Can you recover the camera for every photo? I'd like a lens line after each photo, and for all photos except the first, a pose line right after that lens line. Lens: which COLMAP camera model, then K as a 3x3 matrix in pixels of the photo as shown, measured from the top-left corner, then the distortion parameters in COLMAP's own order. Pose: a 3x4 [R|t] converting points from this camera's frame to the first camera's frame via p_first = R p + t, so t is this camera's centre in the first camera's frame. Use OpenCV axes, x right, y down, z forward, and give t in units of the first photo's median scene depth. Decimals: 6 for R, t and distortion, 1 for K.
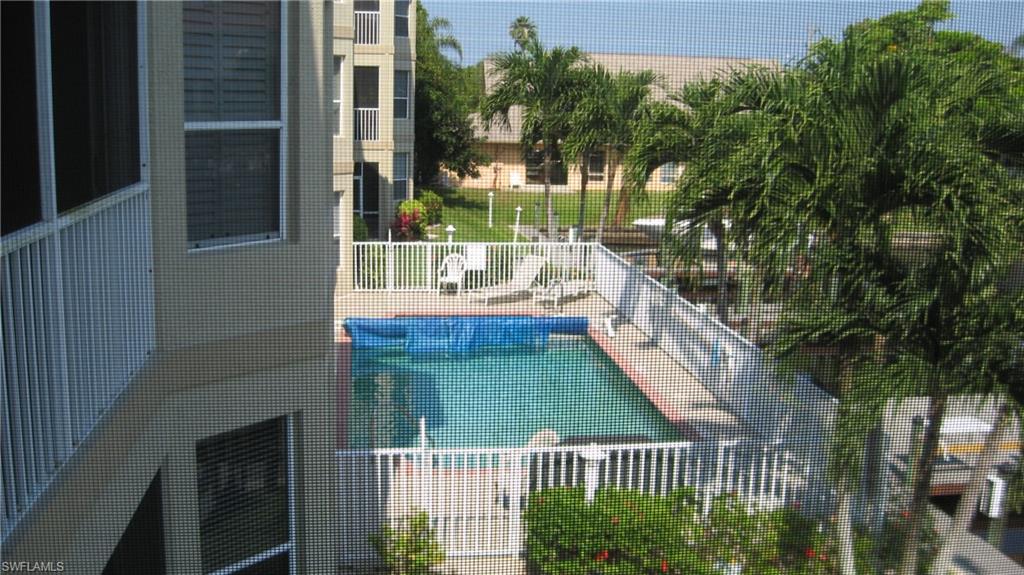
lens RADIAL K [[1096.3, 0, 512.0], [0, 1096.3, 287.5], [0, 0, 1]] dist [-0.115630, 0.005125]
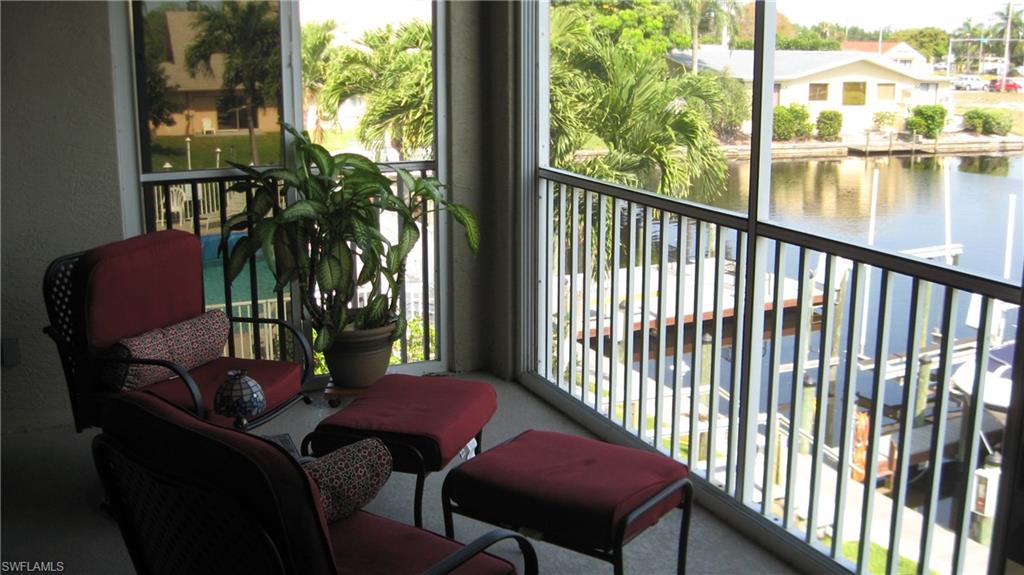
lens RADIAL K [[1096.3, 0, 512.0], [0, 1096.3, 287.5], [0, 0, 1]] dist [-0.115630, 0.005125]
pose [[0.958292, -0.087937, 0.271927, -0.030568], [0.073882, 0.995368, 0.061522, 0.029160], [-0.276078, -0.038866, 0.960349, -0.175190]]
